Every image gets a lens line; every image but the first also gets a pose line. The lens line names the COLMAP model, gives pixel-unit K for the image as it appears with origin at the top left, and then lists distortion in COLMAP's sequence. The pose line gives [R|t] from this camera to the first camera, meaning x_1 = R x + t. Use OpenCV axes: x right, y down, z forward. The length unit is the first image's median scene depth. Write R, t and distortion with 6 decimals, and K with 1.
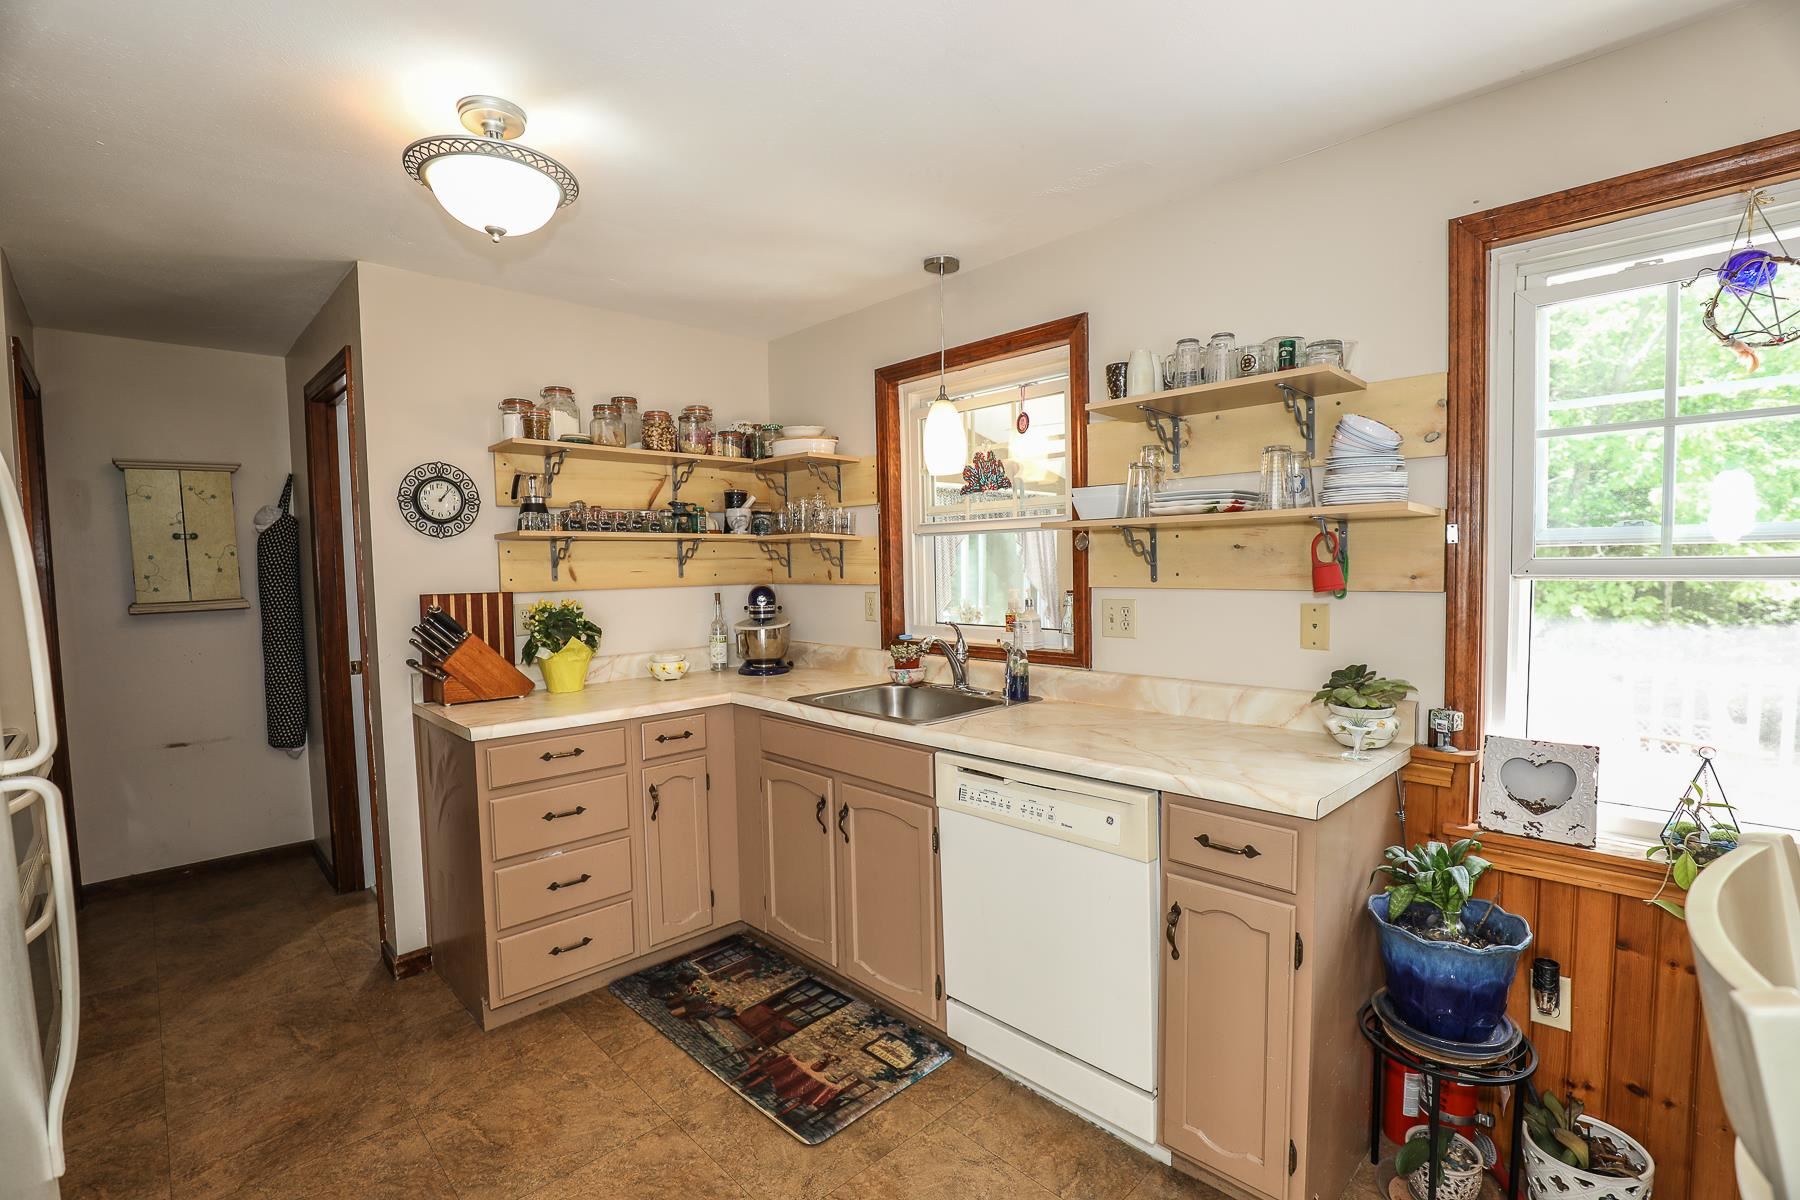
lens RADIAL K [[821.7, 0, 913.5], [0, 821.7, 603.8], [0, 0, 1]] dist [-0.025556, 0.004620]
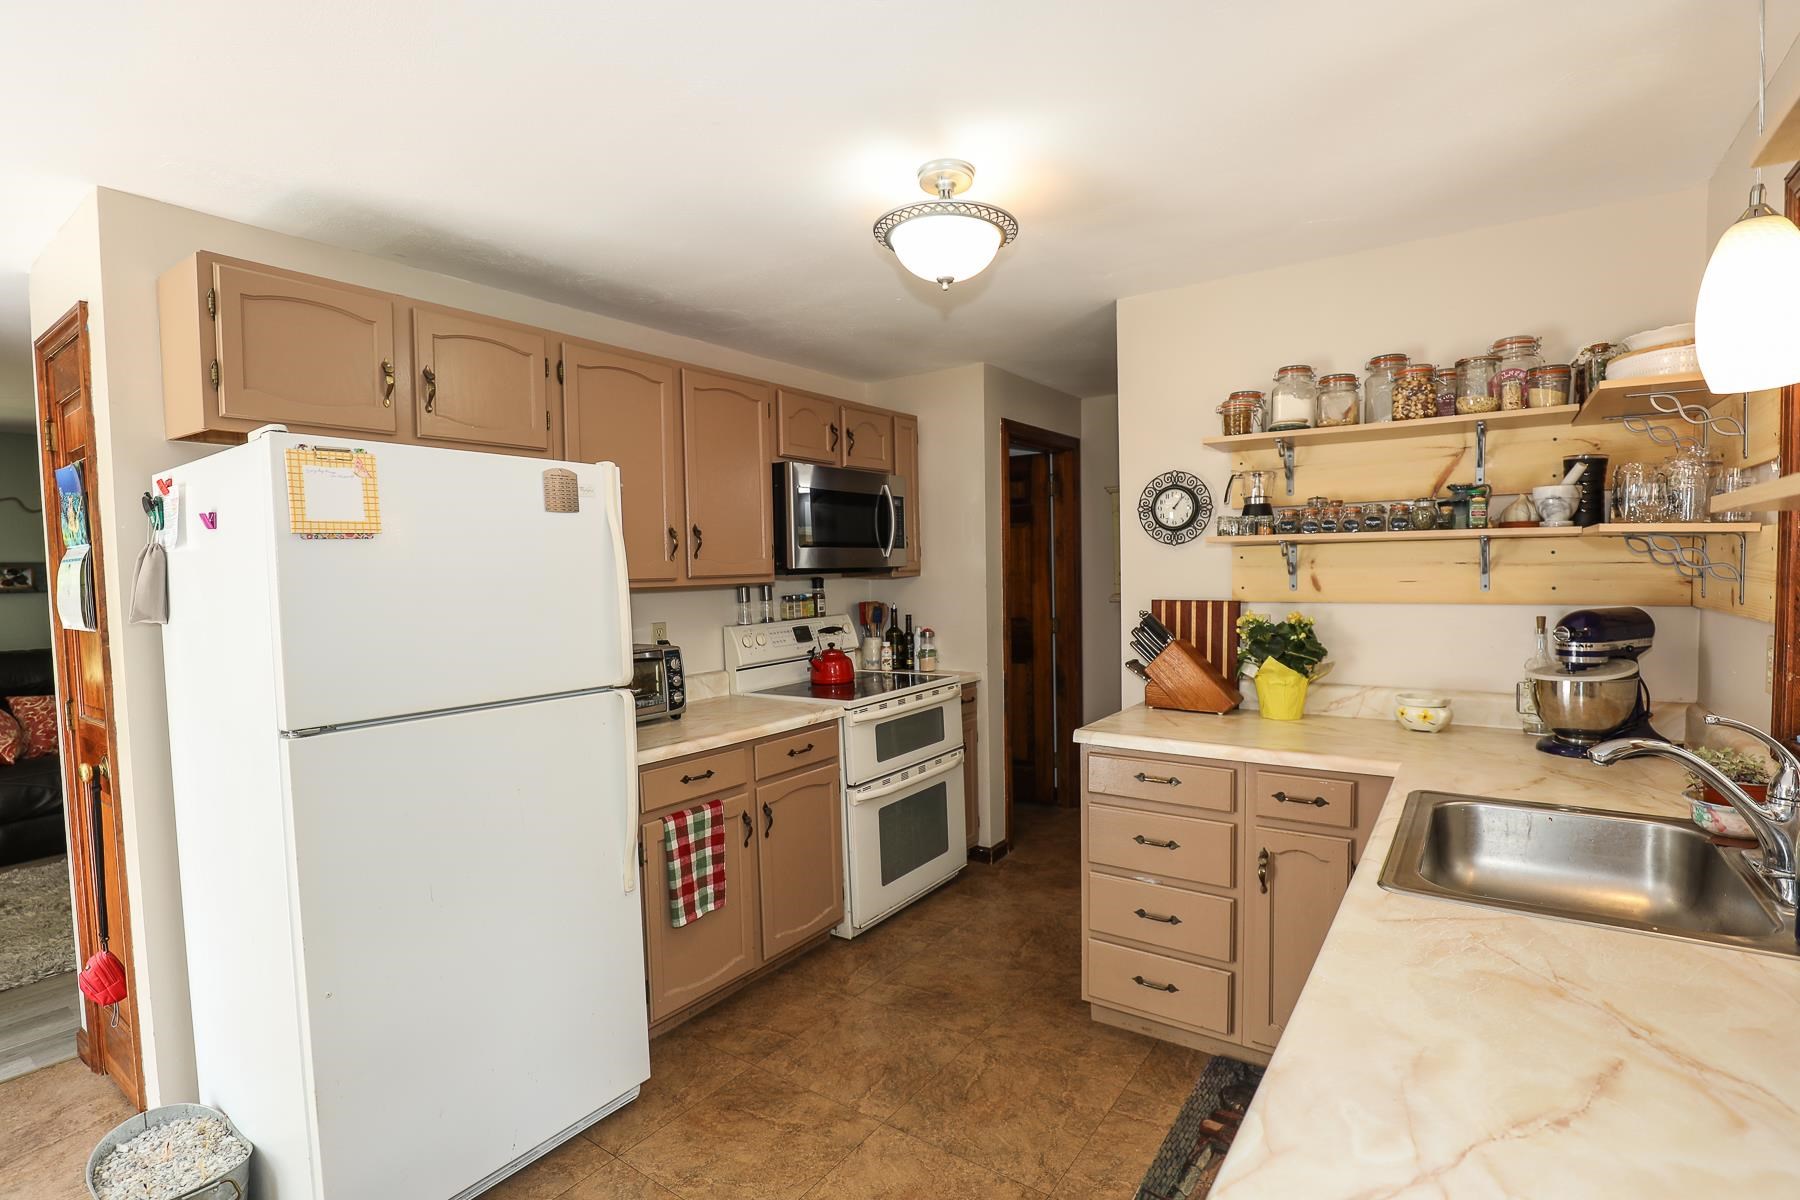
lens RADIAL K [[821.7, 0, 861.4], [0, 821.7, 604.1], [0, 0, 1]] dist [-0.025556, 0.004620]
pose [[0.182150, 0.053677, -0.981805, 0.356546], [-0.038167, 0.998142, 0.047489, -0.039903], [0.982530, 0.028822, 0.183861, 0.421071]]
